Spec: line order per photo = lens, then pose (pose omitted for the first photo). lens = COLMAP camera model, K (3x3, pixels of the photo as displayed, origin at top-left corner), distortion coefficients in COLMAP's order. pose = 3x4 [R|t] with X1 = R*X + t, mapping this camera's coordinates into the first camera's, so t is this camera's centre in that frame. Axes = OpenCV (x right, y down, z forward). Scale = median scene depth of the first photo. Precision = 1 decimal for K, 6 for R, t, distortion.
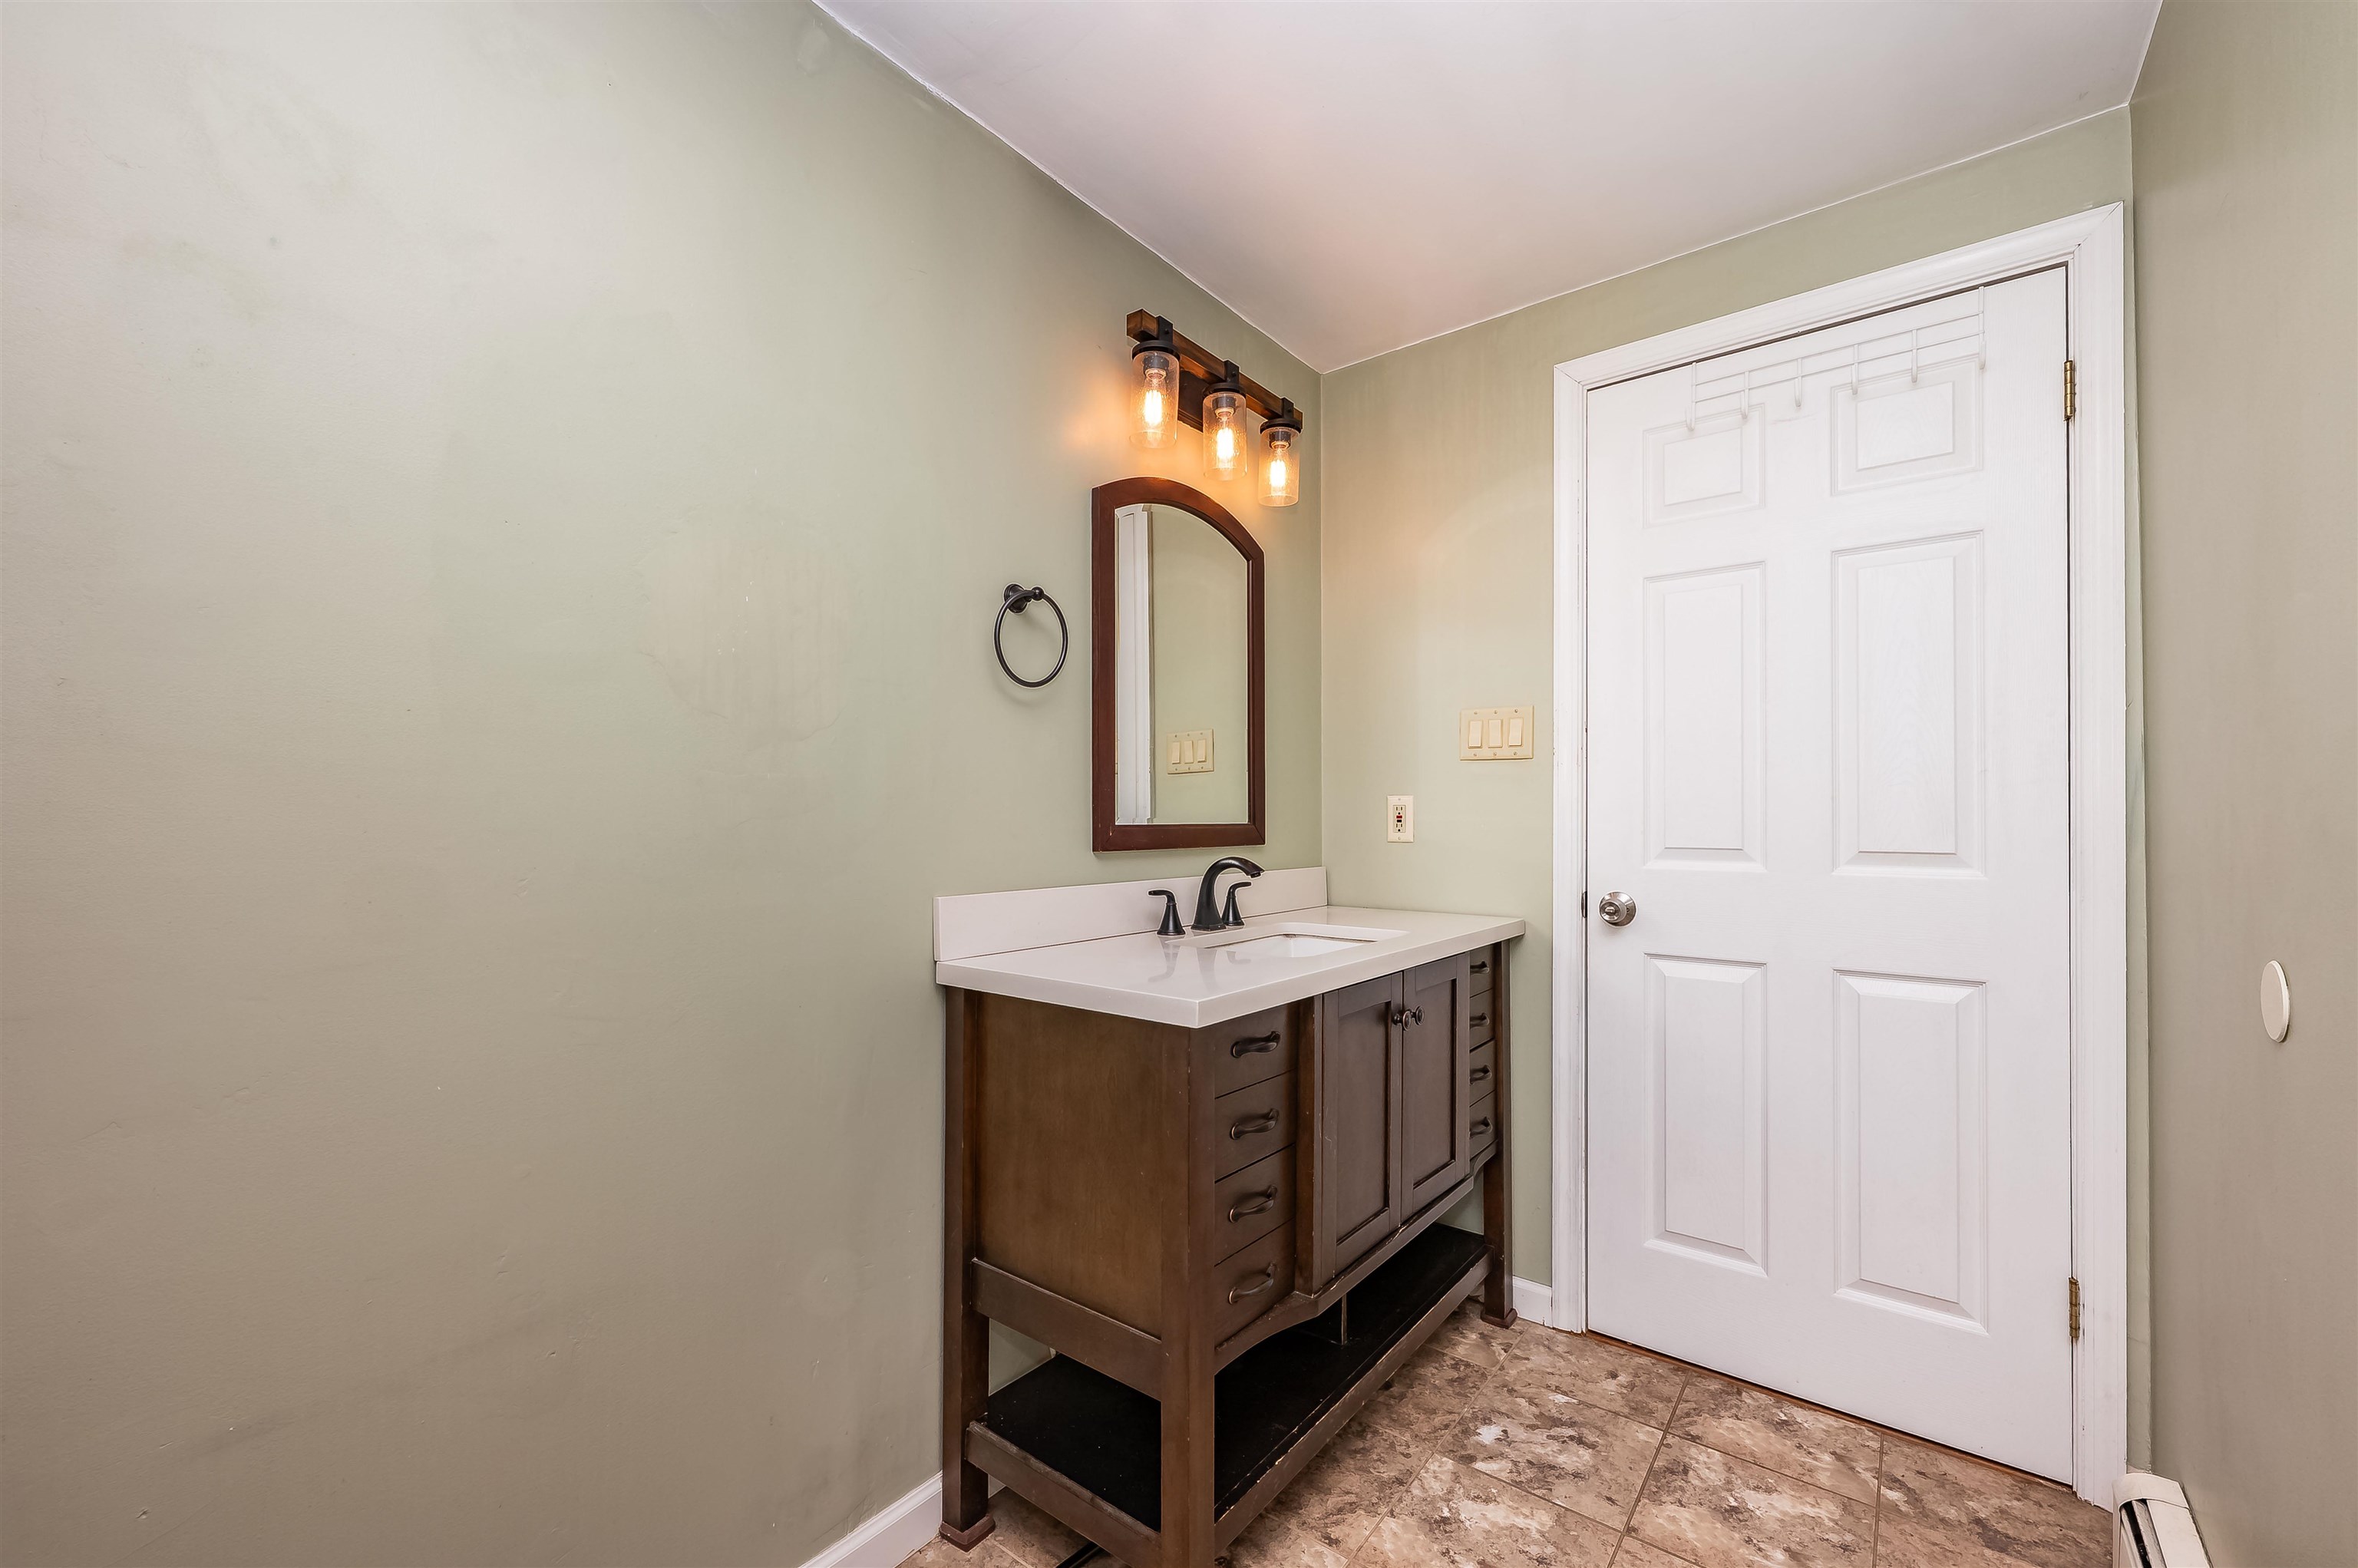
lens RADIAL K [[950.6, 0, 1185.1], [0, 950.6, 815.3], [0, 0, 1]] dist [0.001596, 0.000771]
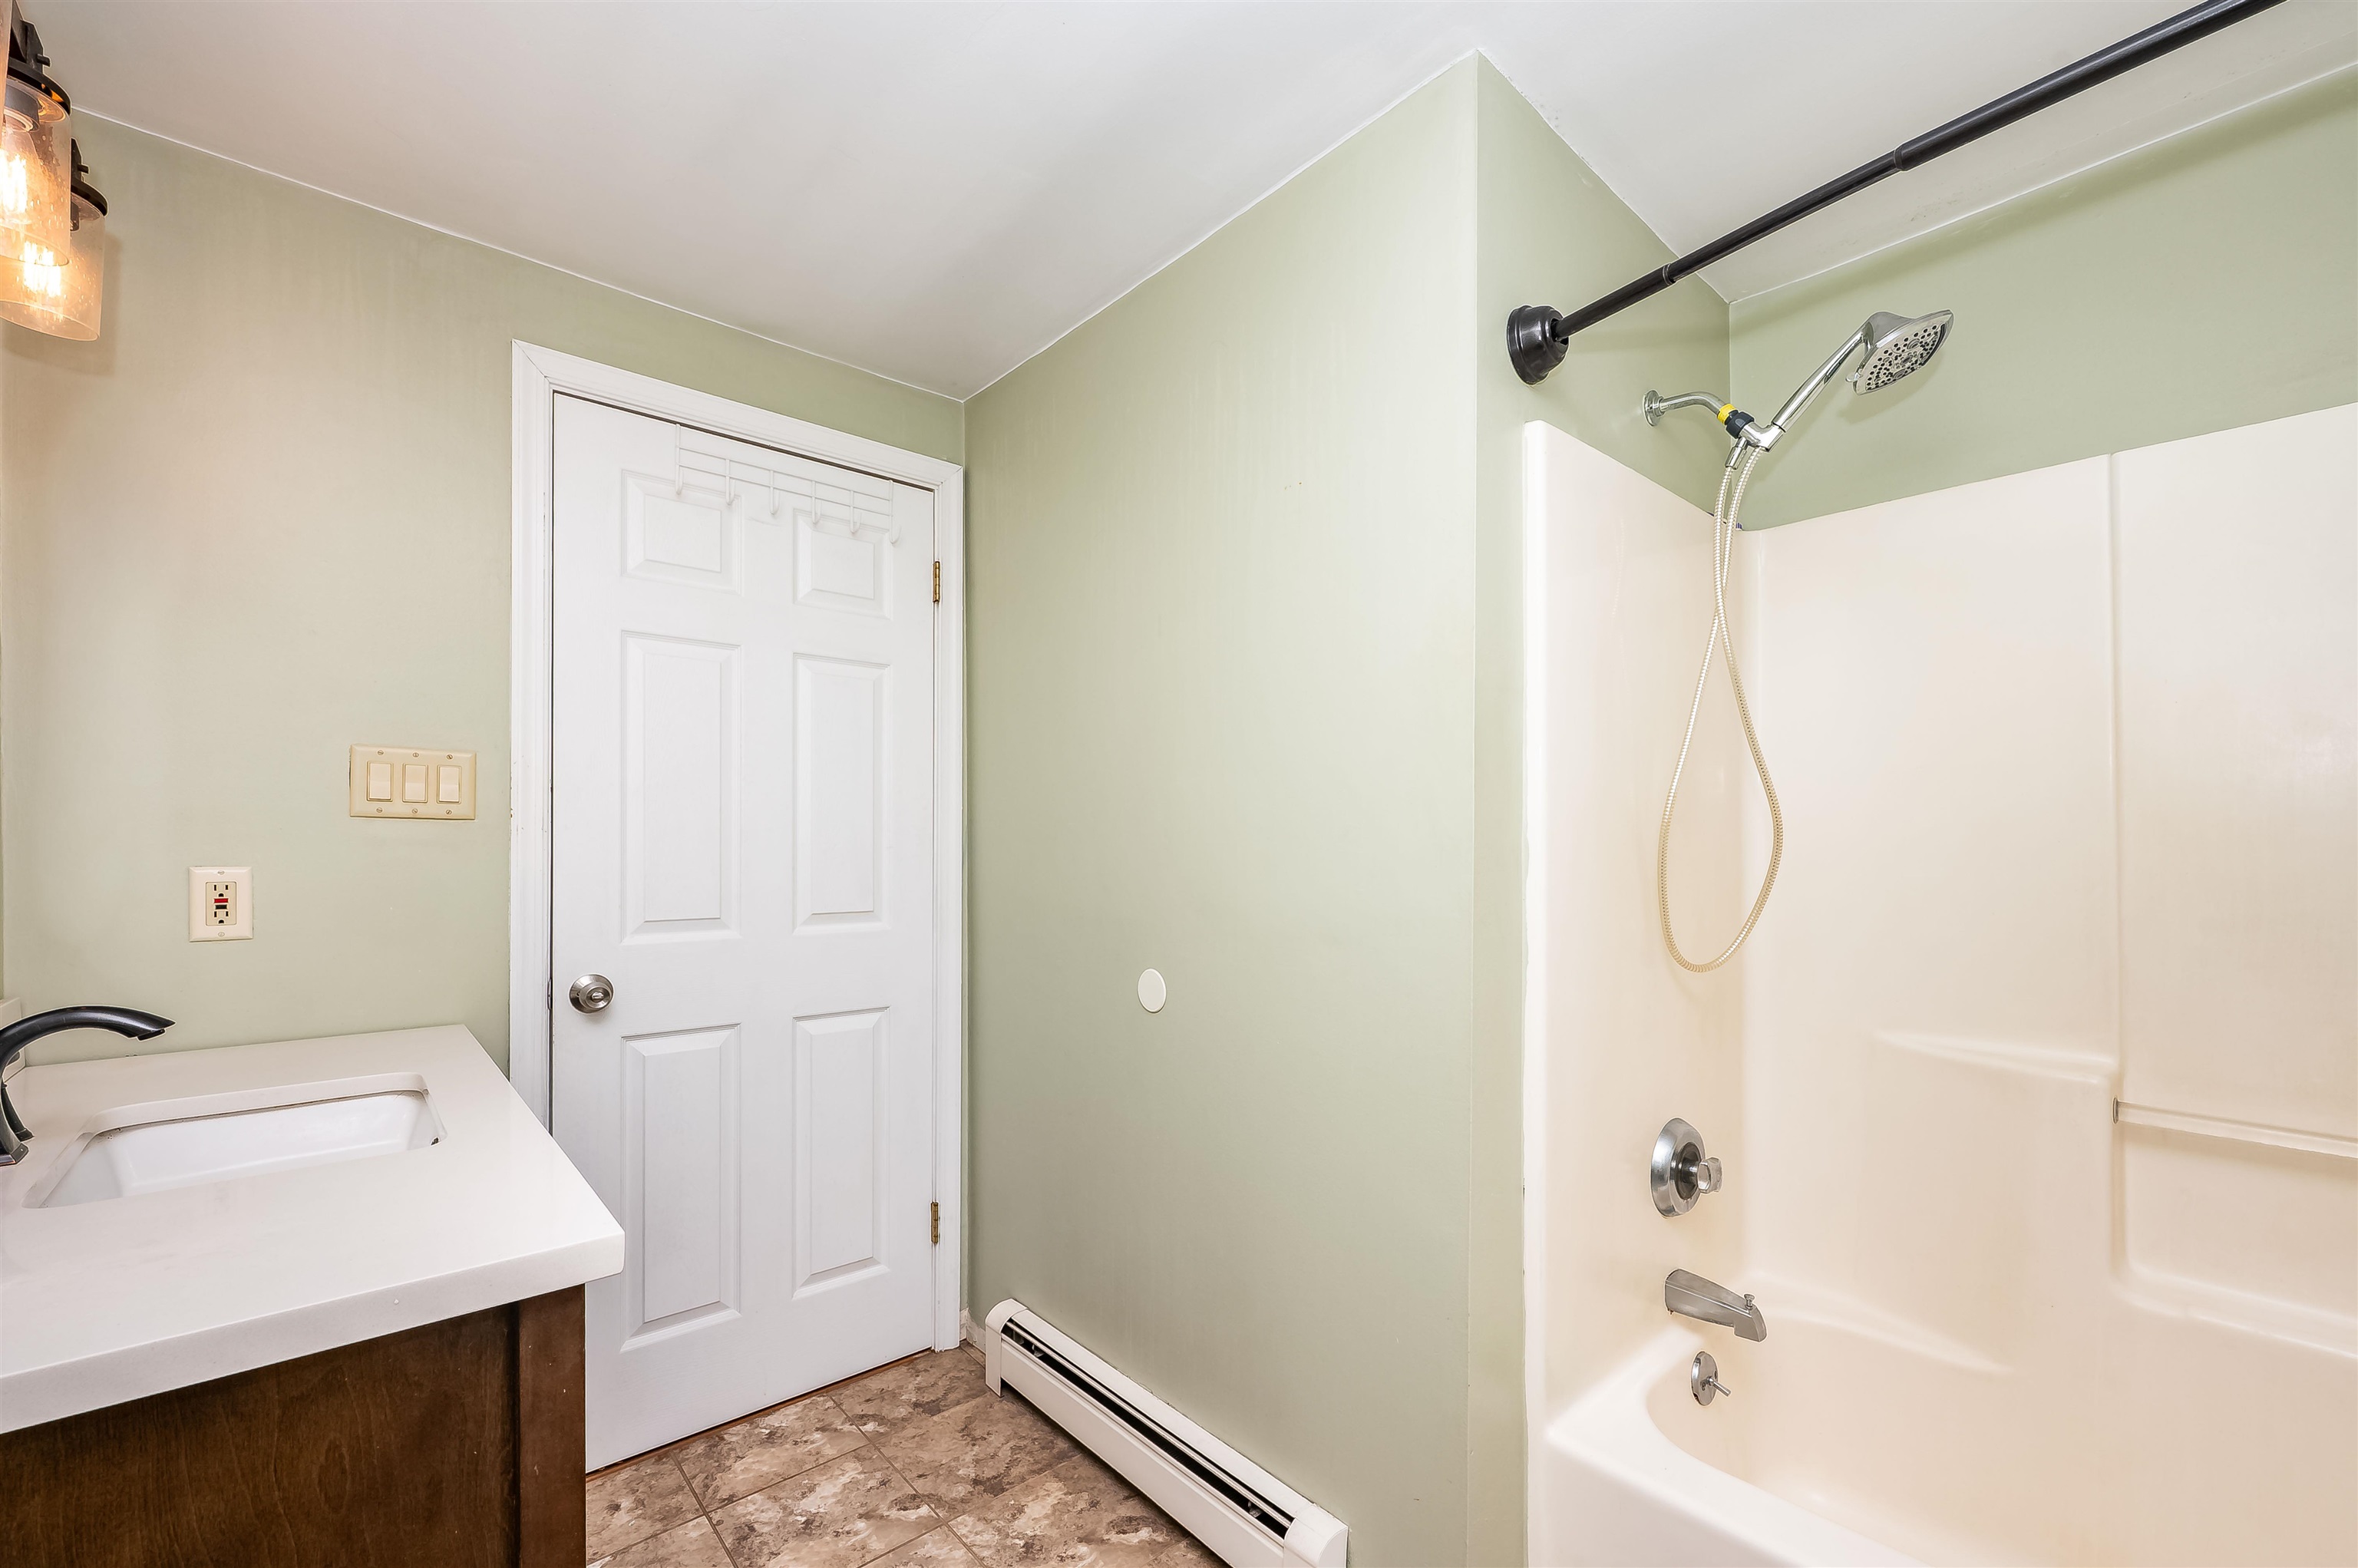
lens RADIAL K [[950.6, 0, 1204.6], [0, 950.6, 859.2], [0, 0, 1]] dist [0.001596, 0.000771]
pose [[0.182226, -0.012819, 0.983173, -0.366280], [-0.003117, 0.999902, 0.013615, -0.047882], [-0.983252, -0.005545, 0.182169, 0.315414]]
